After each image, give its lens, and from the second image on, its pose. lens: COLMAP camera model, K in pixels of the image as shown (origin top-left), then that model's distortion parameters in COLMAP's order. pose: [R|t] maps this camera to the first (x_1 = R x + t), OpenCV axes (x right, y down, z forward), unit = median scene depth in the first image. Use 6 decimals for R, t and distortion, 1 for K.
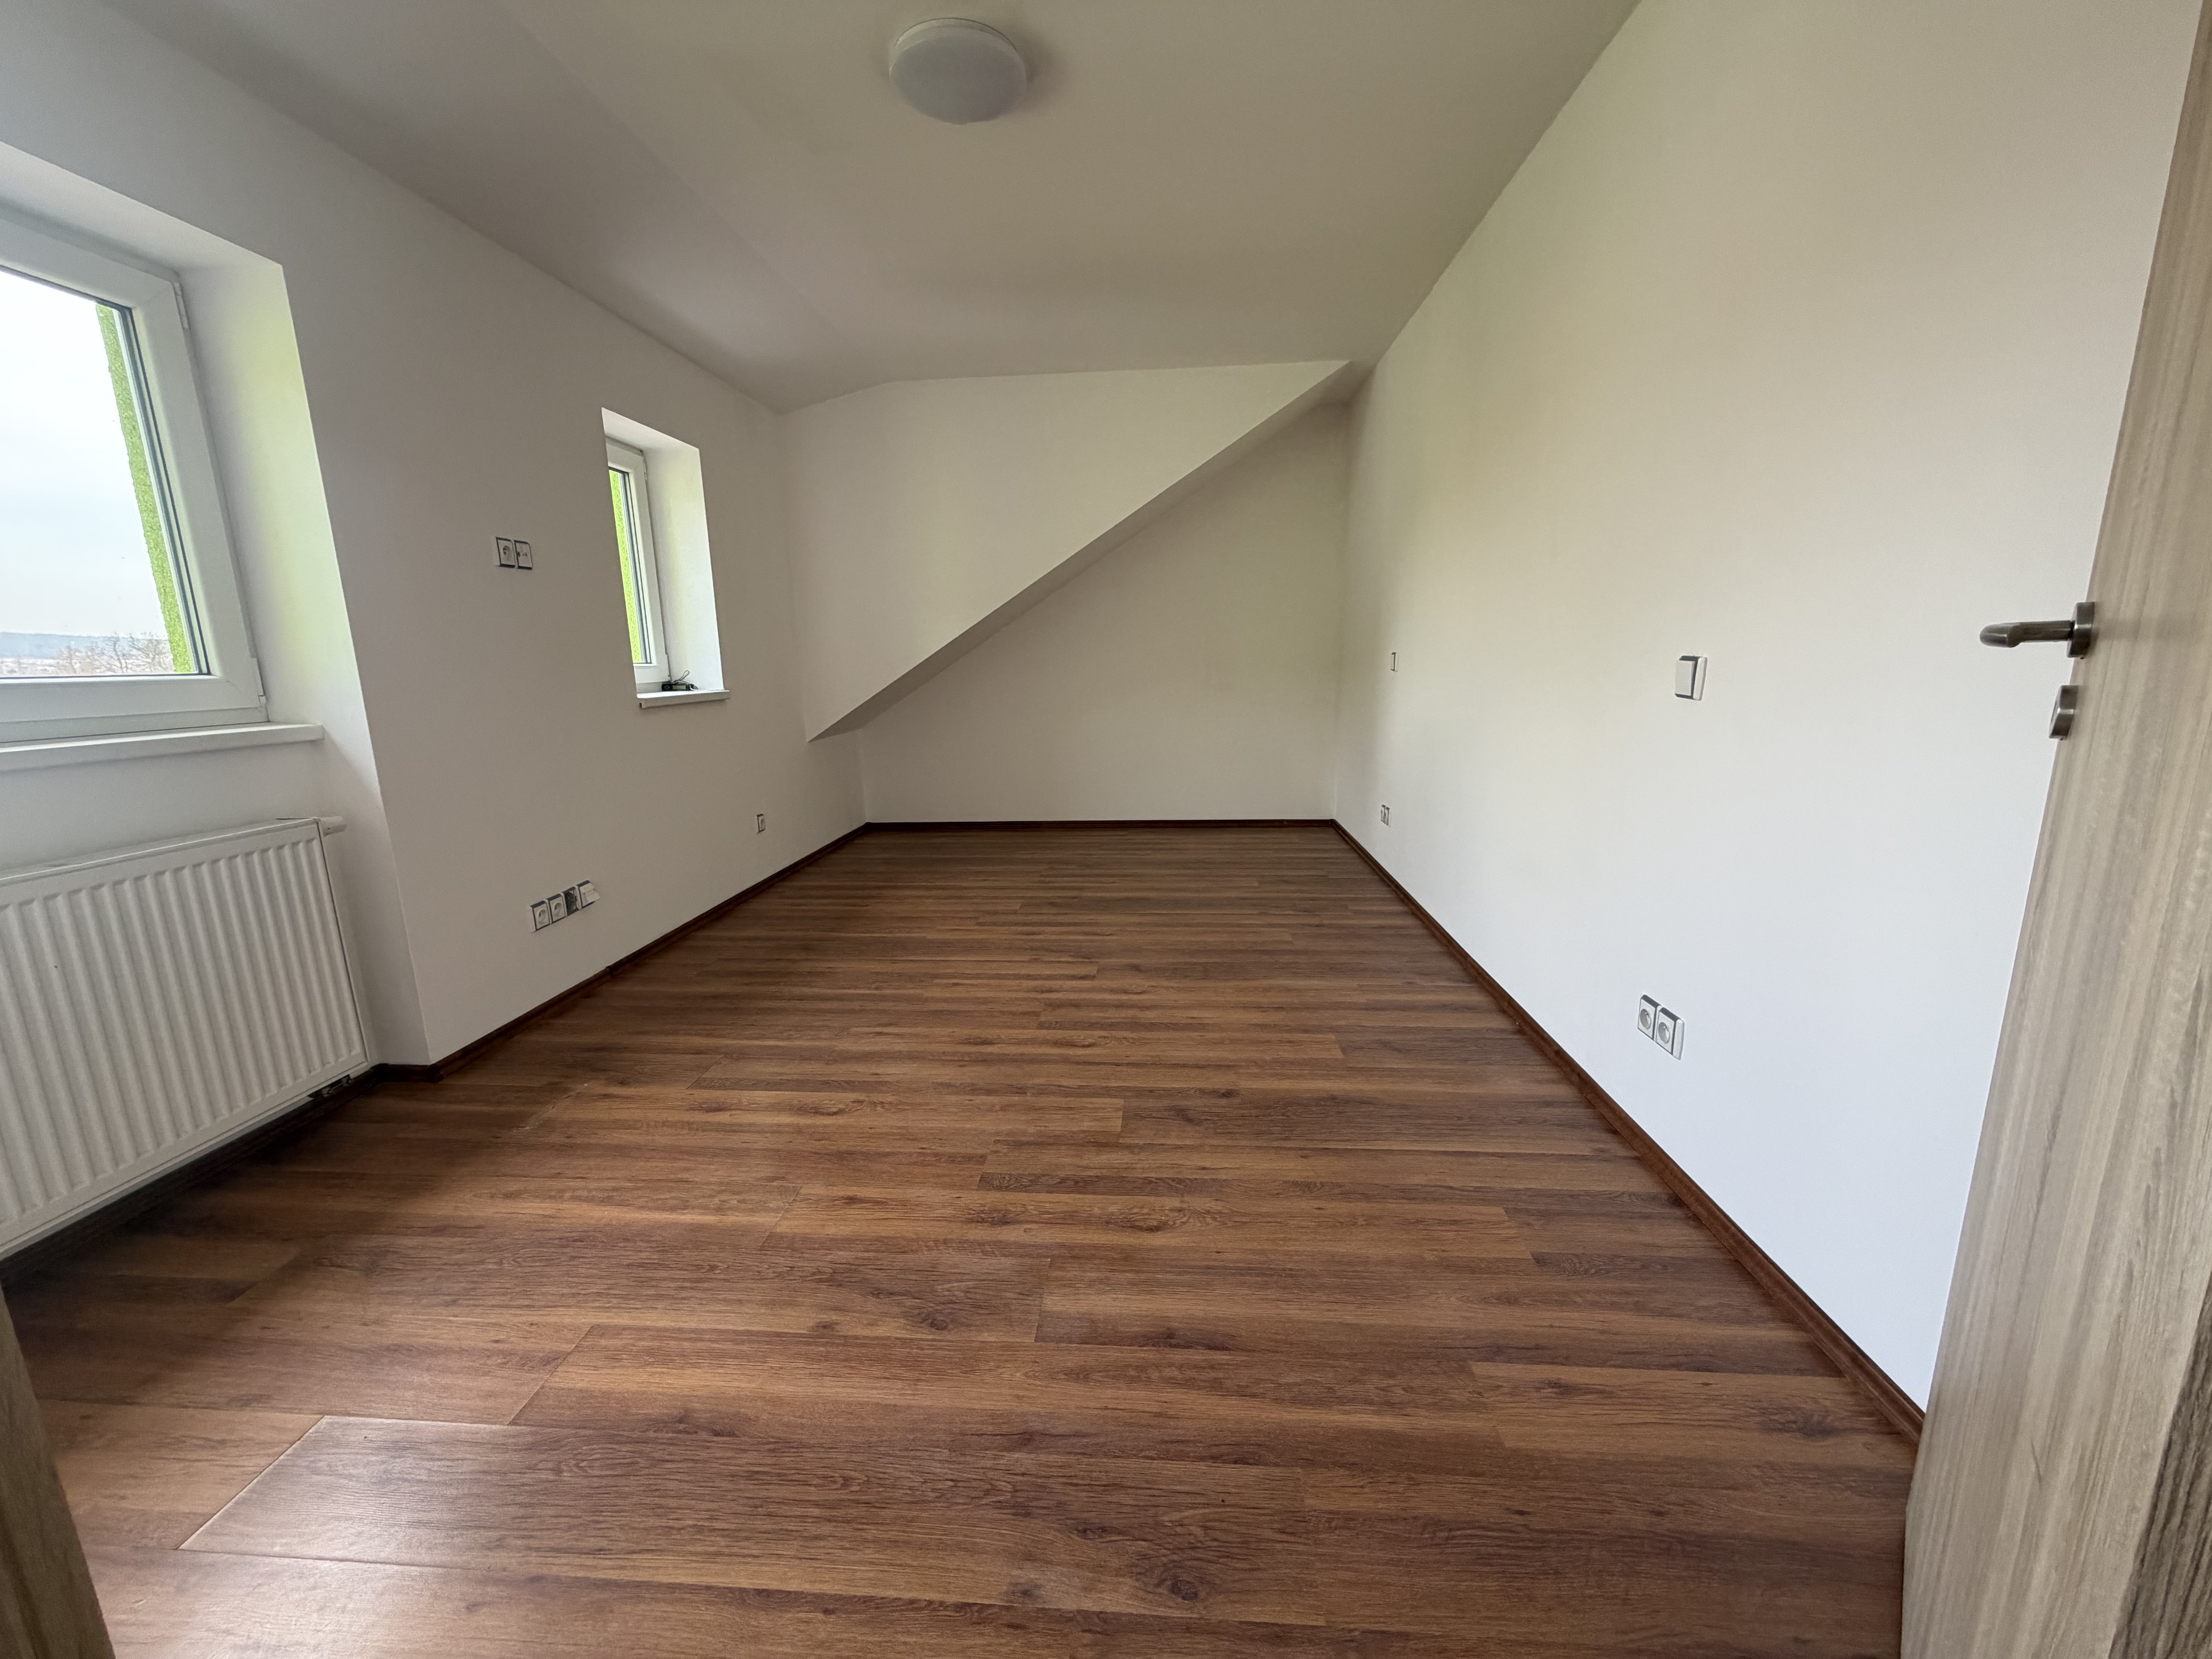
lens RADIAL K [[882.2, 0, 1108.1], [0, 882.2, 834.4], [0, 0, 1]] dist [0.003560, 0.001144]
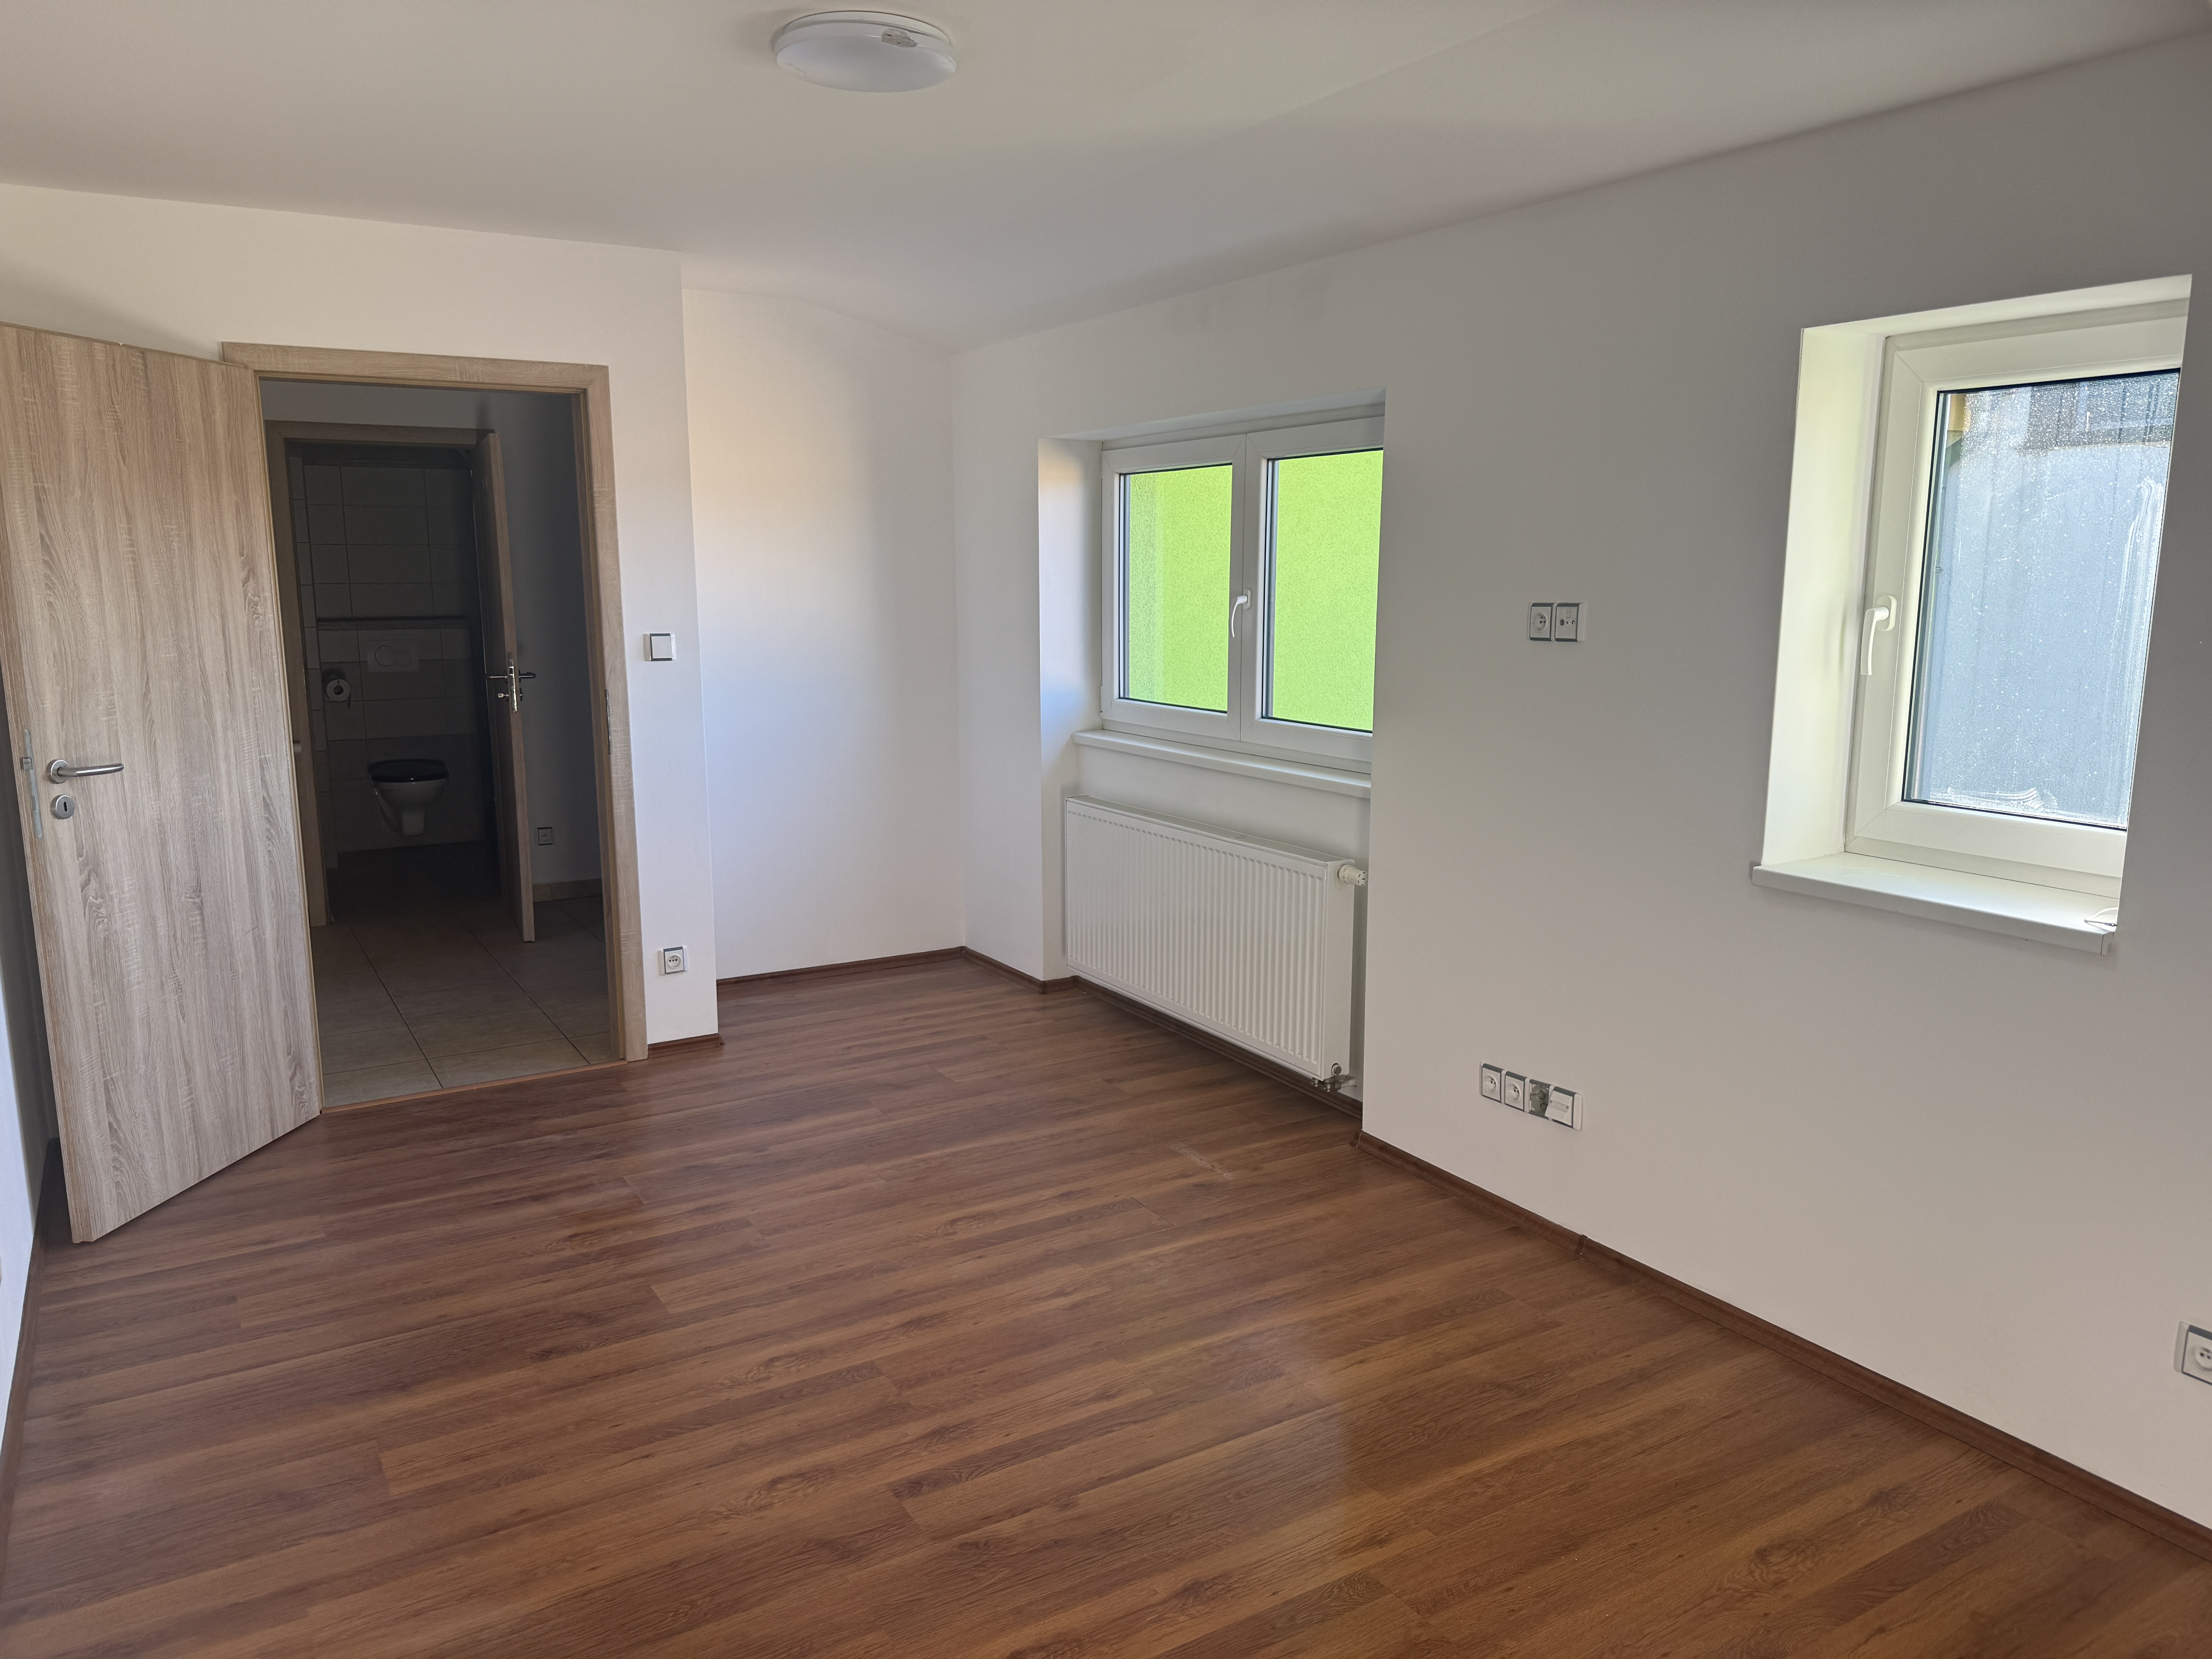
lens RADIAL K [[1566.3, 0, 1106.9], [0, 1566.3, 825.5], [0, 0, 1]] dist [0.041670, -0.043340]
pose [[-0.818236, 0.119056, -0.562420, 0.419566], [-0.096590, 0.935942, 0.338649, -0.615604], [0.566710, 0.331420, -0.754321, 1.987797]]
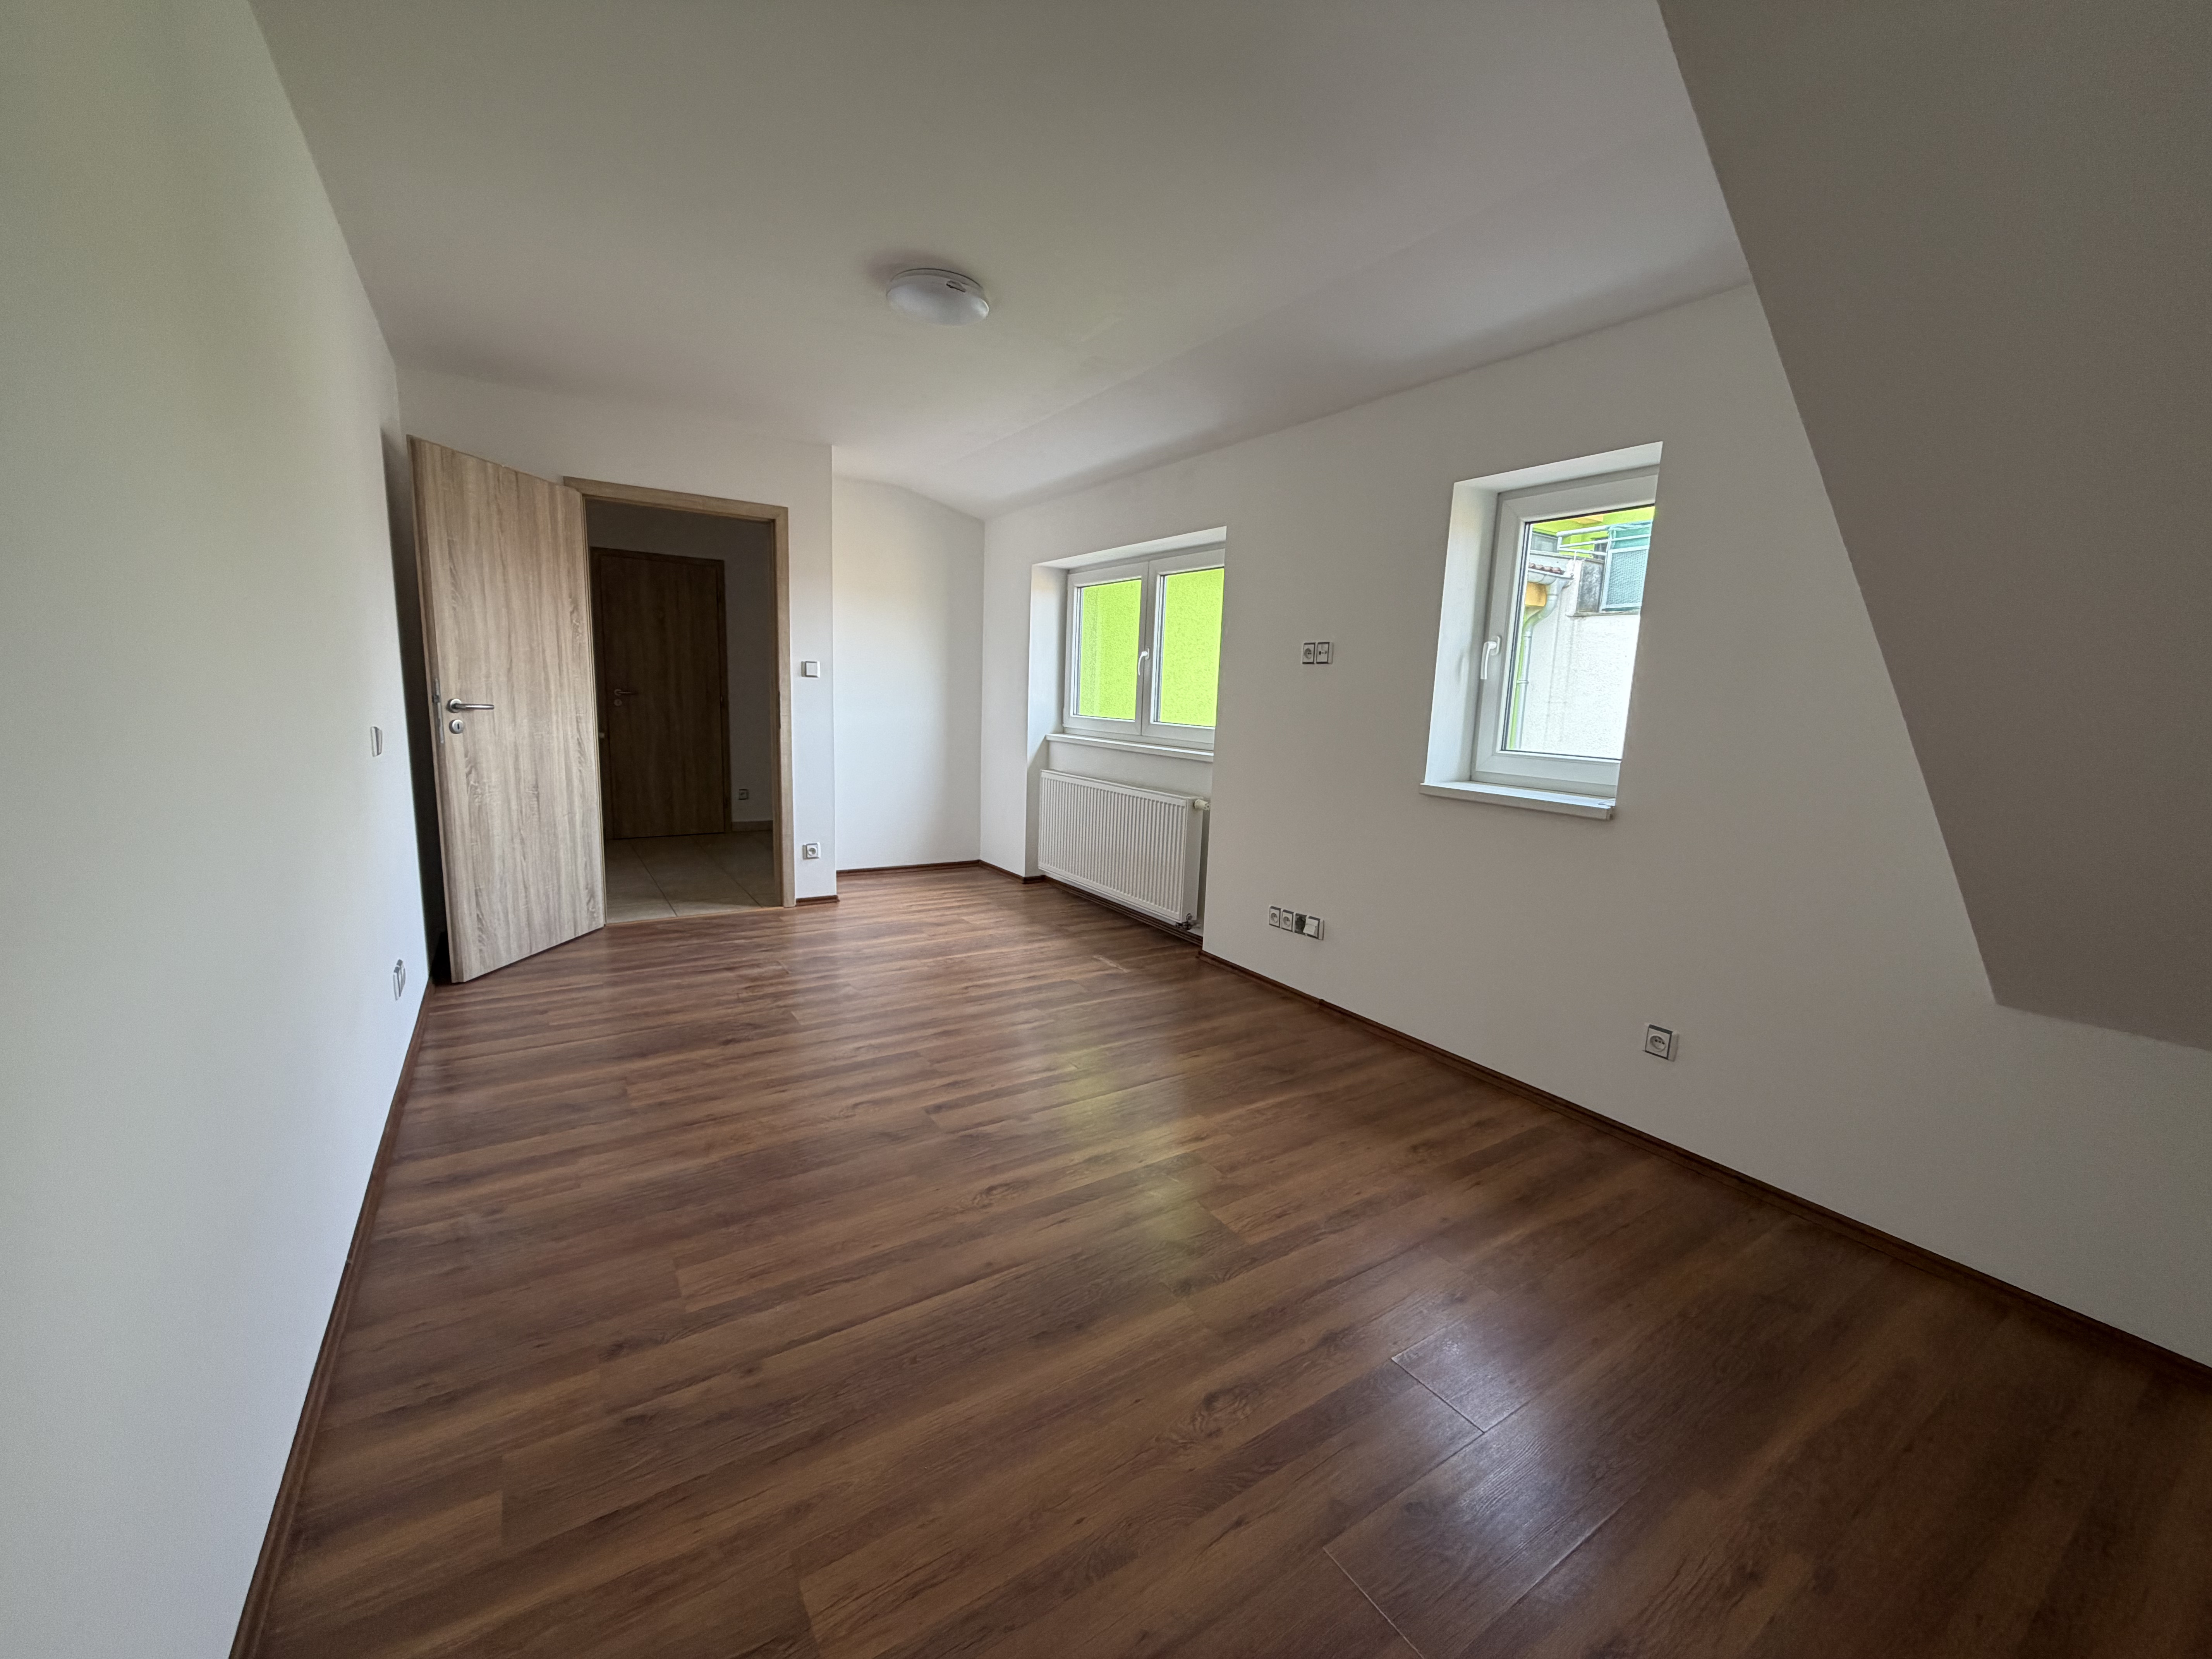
lens RADIAL K [[882.2, 0, 1103.6], [0, 882.2, 827.1], [0, 0, 1]] dist [0.003560, 0.001144]
pose [[-0.798179, 0.084550, -0.596457, 0.416554], [-0.140614, 0.936604, 0.320937, -0.492875], [0.585779, 0.340036, -0.735689, 2.026897]]
